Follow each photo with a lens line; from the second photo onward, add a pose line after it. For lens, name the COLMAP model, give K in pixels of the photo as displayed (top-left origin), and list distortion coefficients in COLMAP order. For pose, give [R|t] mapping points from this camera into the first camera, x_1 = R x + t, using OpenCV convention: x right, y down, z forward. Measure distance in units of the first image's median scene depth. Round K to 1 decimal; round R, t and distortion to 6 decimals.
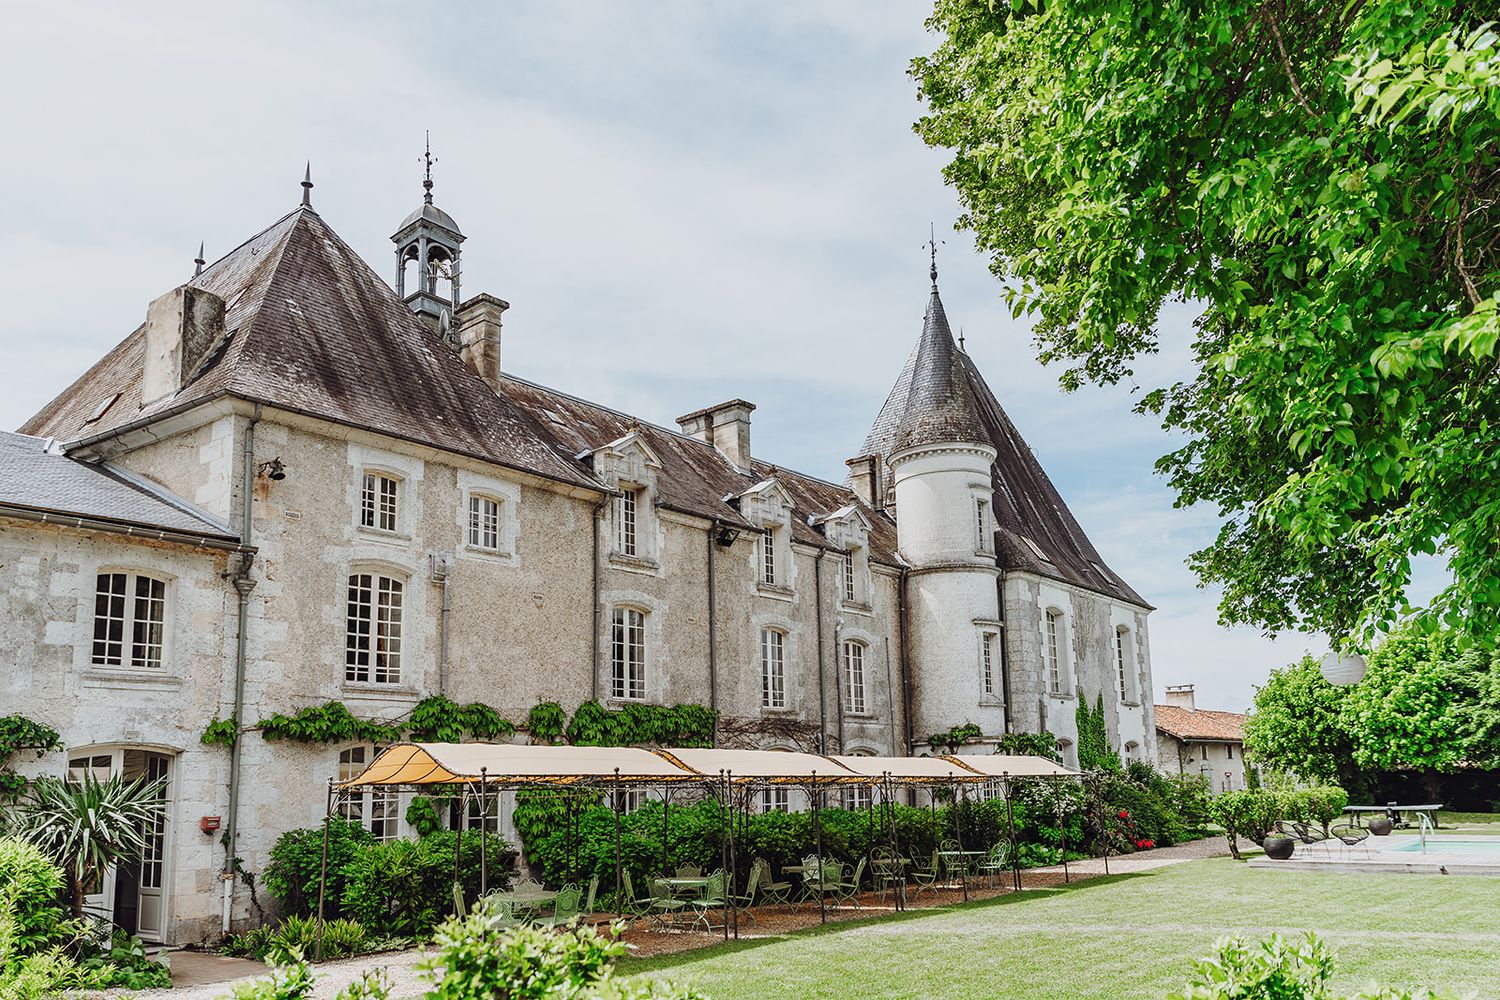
lens RADIAL K [[1094.3, 0, 750.0], [0, 1094.3, 500.0], [0, 0, 1]] dist [-0.002321, 0.001669]
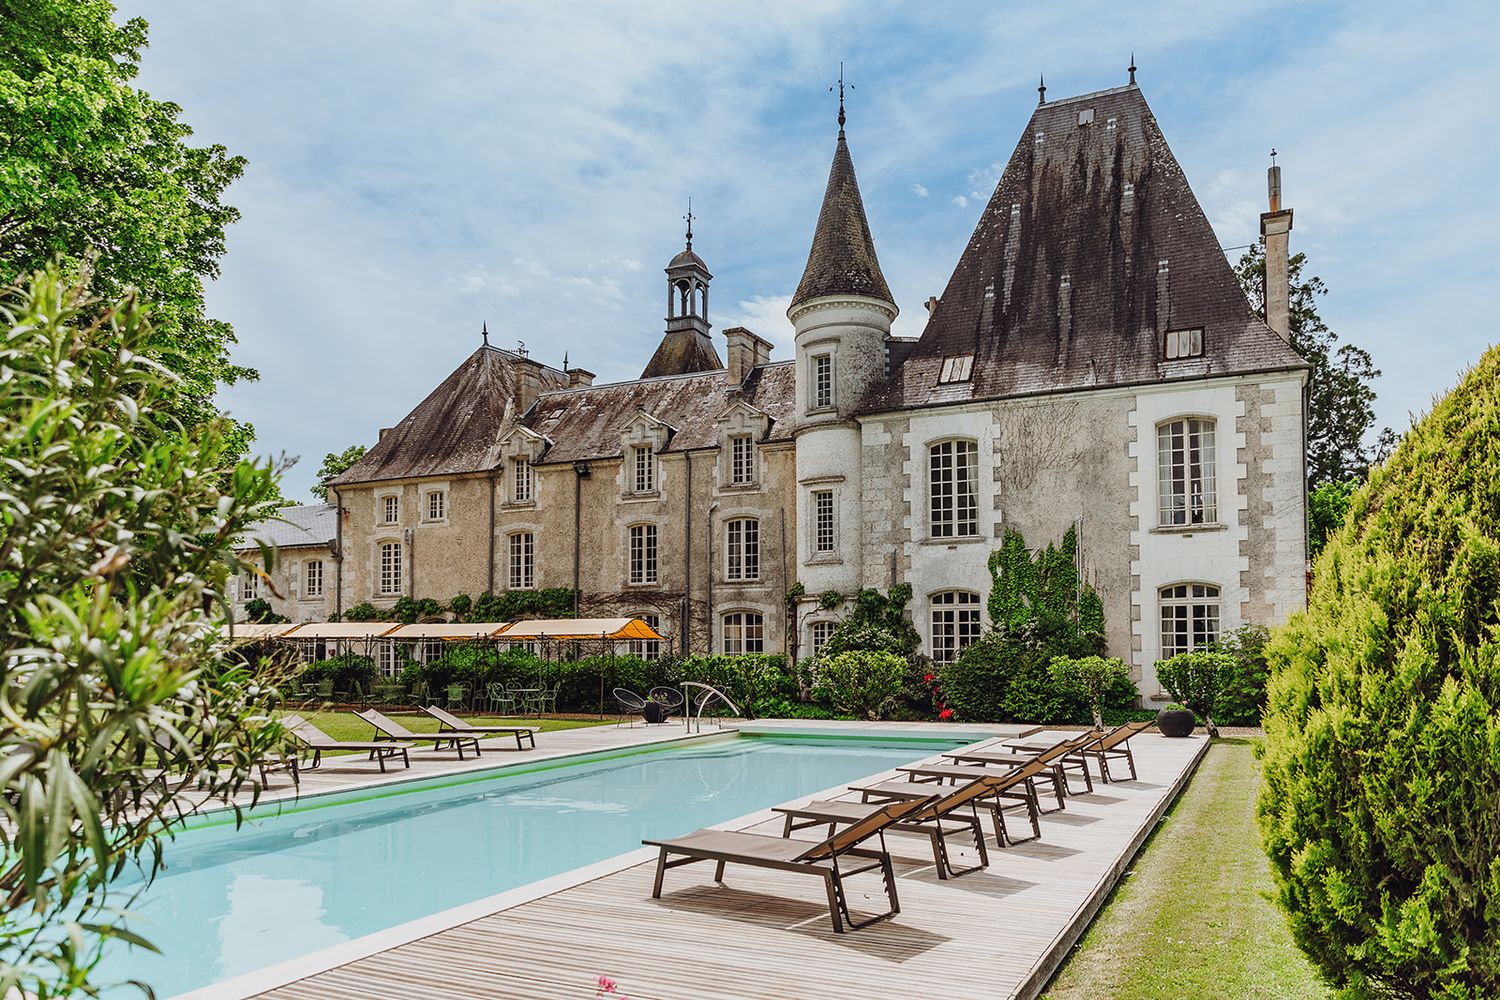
lens RADIAL K [[1094.3, 0, 750.0], [0, 1094.3, 500.0], [0, 0, 1]] dist [-0.002321, 0.001669]
pose [[0.228287, -0.110634, -0.967288, 1.478932], [0.246244, 0.967781, -0.052575, 0.209612], [0.941939, -0.226186, 0.248175, 0.877245]]
